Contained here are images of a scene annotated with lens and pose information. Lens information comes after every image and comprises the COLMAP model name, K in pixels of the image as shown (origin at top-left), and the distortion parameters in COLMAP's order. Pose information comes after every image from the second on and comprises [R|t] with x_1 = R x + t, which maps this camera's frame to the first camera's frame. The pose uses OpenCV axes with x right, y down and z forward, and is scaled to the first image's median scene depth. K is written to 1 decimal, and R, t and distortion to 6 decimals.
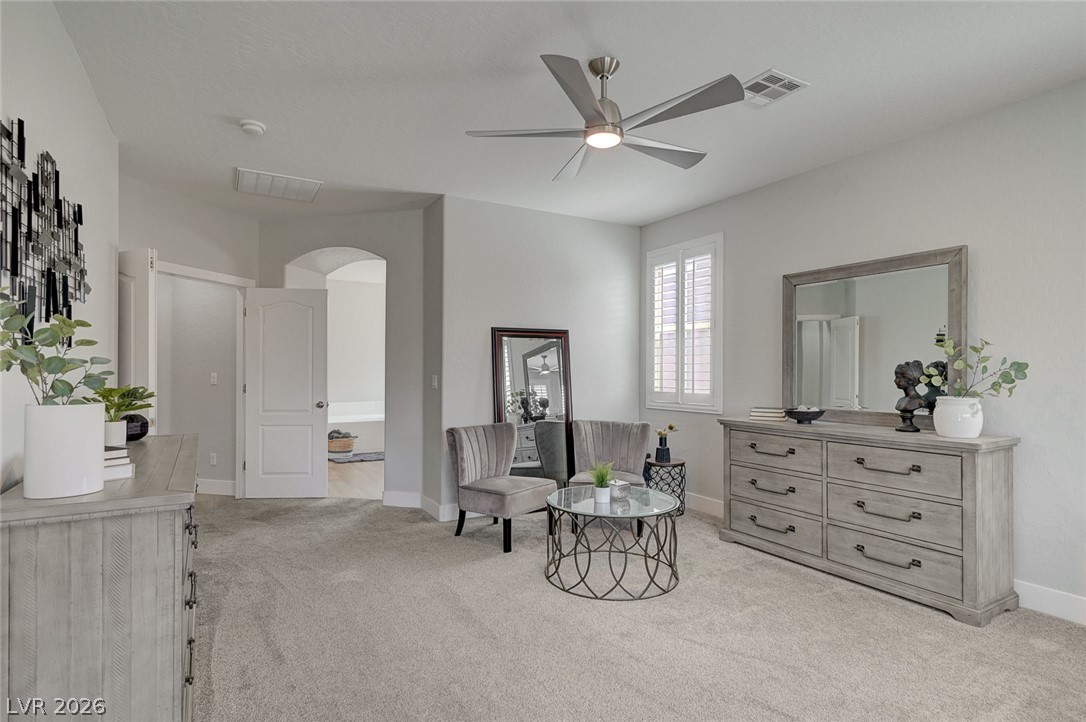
lens RADIAL K [[553.3, 0, 543.4], [0, 553.3, 375.0], [0, 0, 1]] dist [-0.003715, -0.000667]
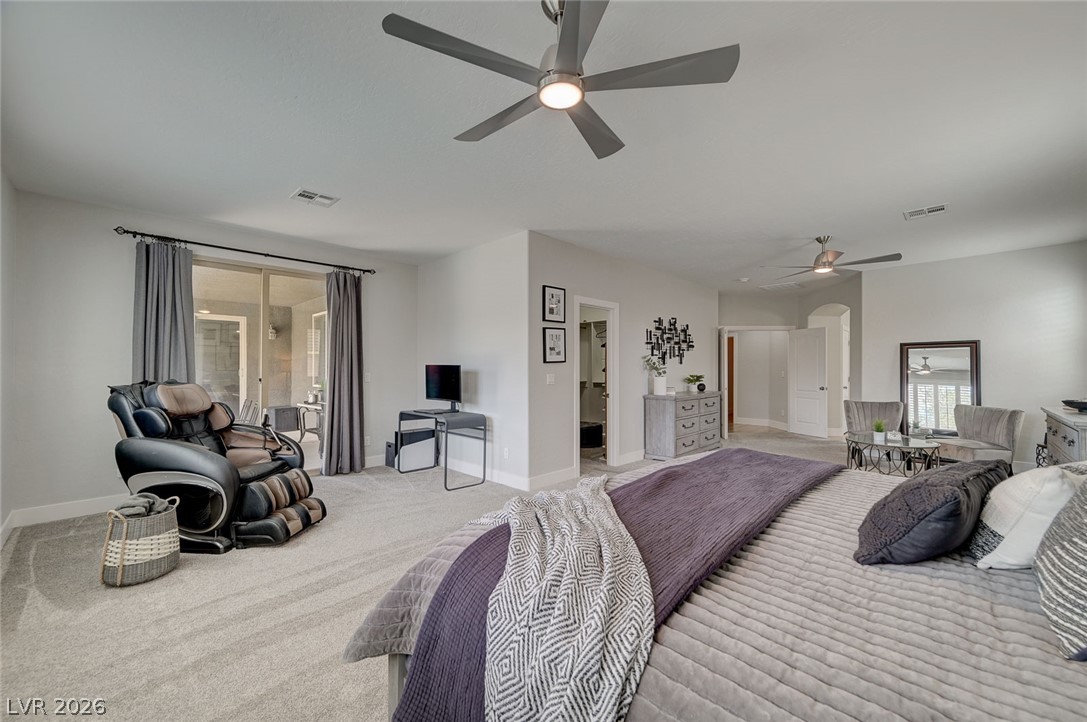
lens RADIAL K [[430.2, 0, 551.5], [0, 430.2, 373.5], [0, 0, 1]] dist [0.000671, 0.000044]
pose [[0.268610, 0.005023, -0.963236, 0.843152], [-0.008312, 0.999961, 0.002897, 0.006984], [0.963213, 0.007228, 0.268641, -0.317792]]
